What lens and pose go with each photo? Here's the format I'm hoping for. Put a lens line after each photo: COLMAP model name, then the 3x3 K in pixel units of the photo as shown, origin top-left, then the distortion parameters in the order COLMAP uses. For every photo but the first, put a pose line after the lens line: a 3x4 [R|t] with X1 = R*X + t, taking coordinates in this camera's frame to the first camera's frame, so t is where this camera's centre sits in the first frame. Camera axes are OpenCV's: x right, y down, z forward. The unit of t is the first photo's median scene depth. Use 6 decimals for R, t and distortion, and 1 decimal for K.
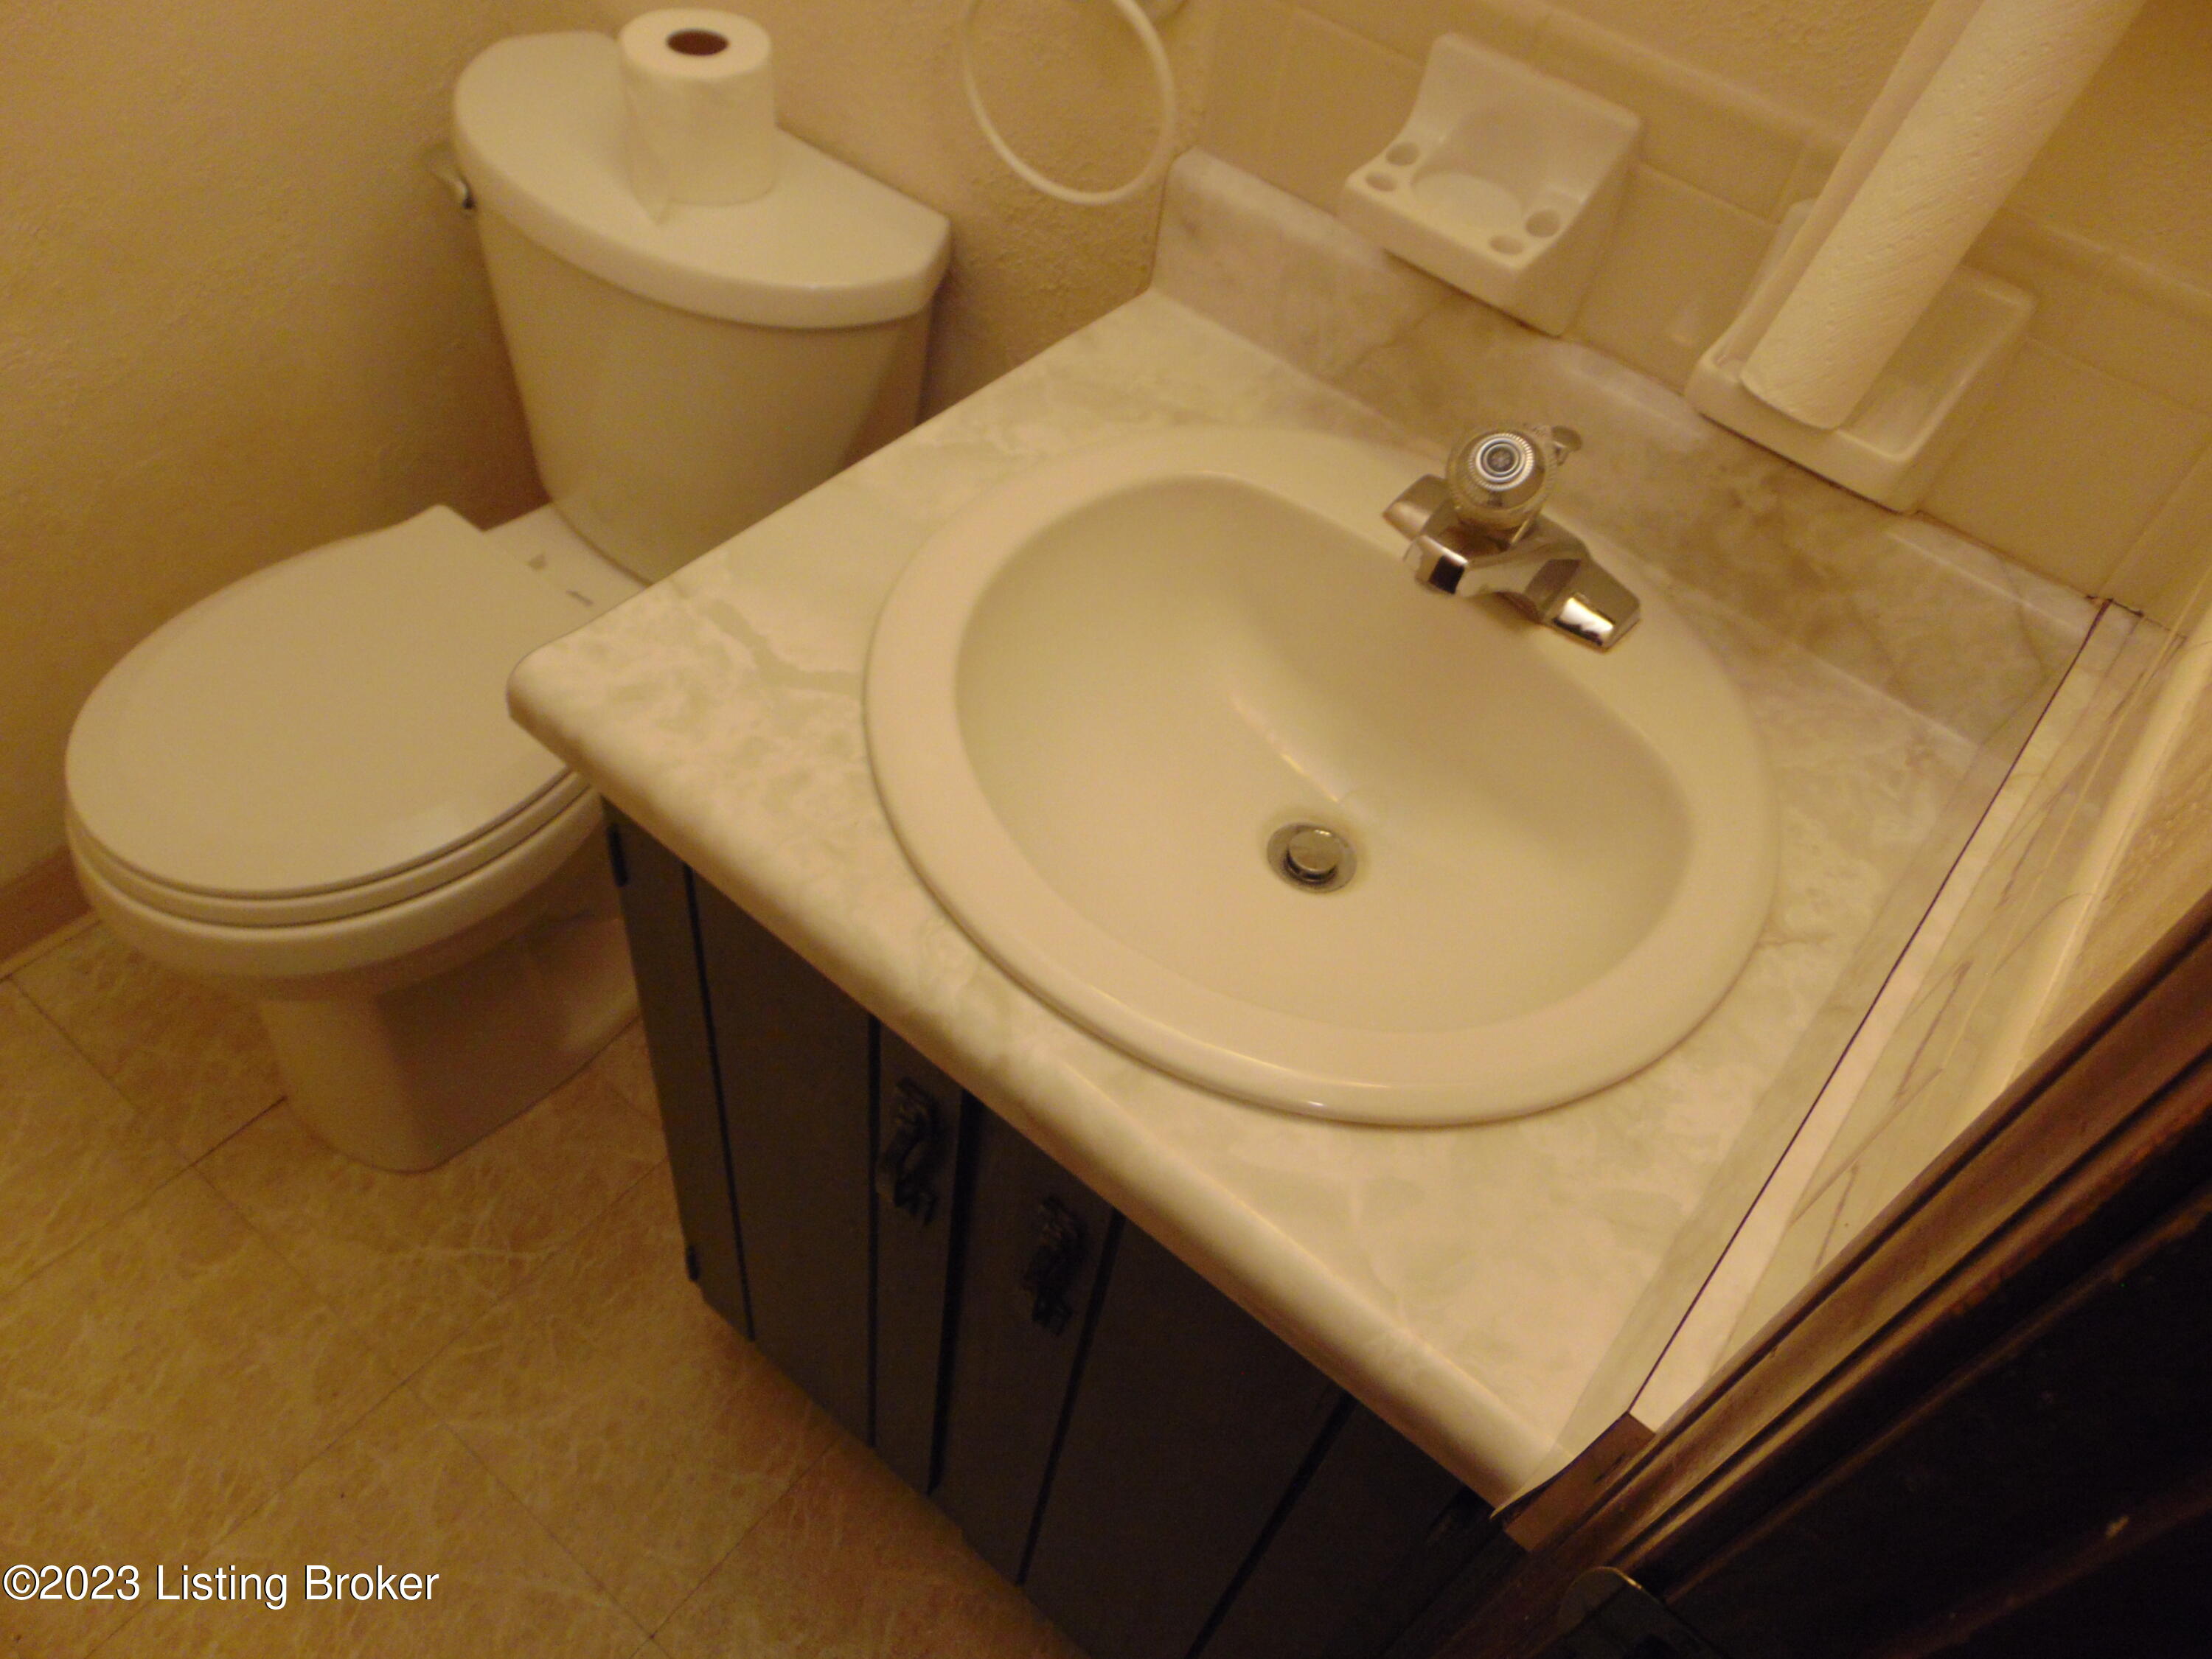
lens RADIAL K [[1649.5, 0, 1110.9], [0, 1649.5, 824.0], [0, 0, 1]] dist [-0.028403, 0.056573]
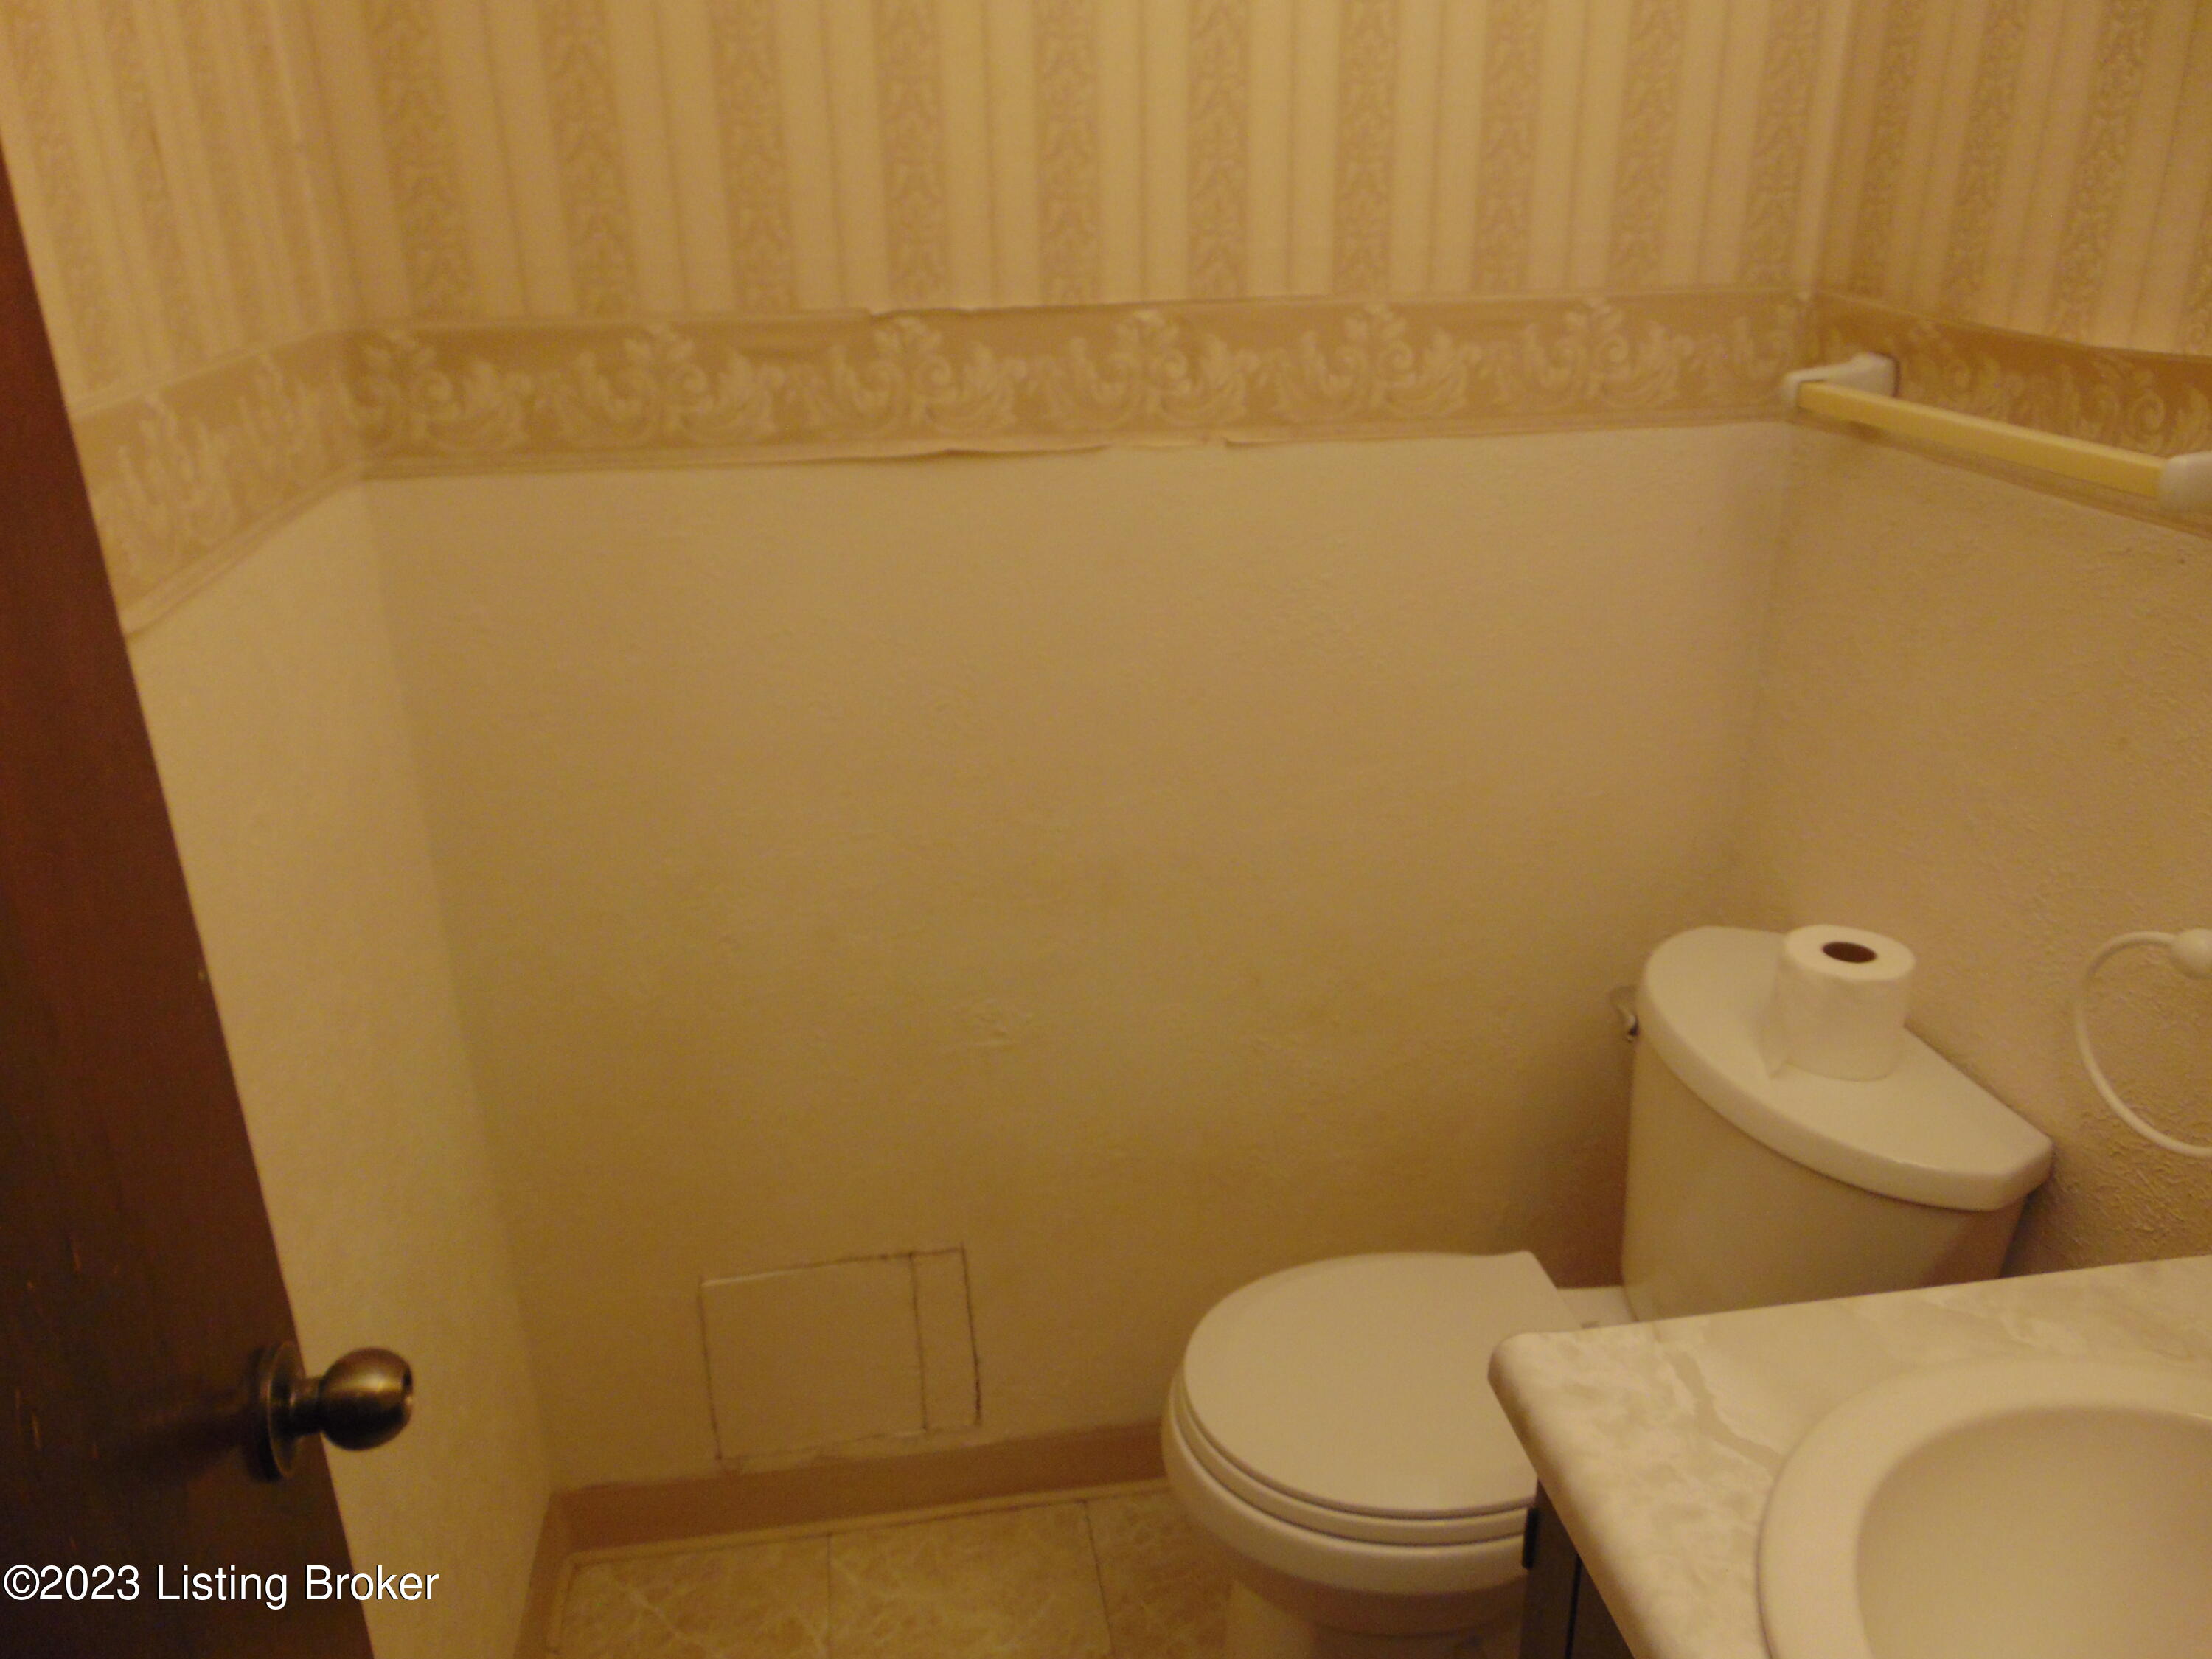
lens RADIAL K [[1649.5, 0, 1106.0], [0, 1649.5, 829.5], [0, 0, 1]] dist [-0.028403, 0.056573]
pose [[0.737626, 0.138678, -0.660815, 0.134699], [-0.445158, 0.835741, -0.321514, 0.084578], [0.507683, 0.531324, 0.678198, -0.151477]]
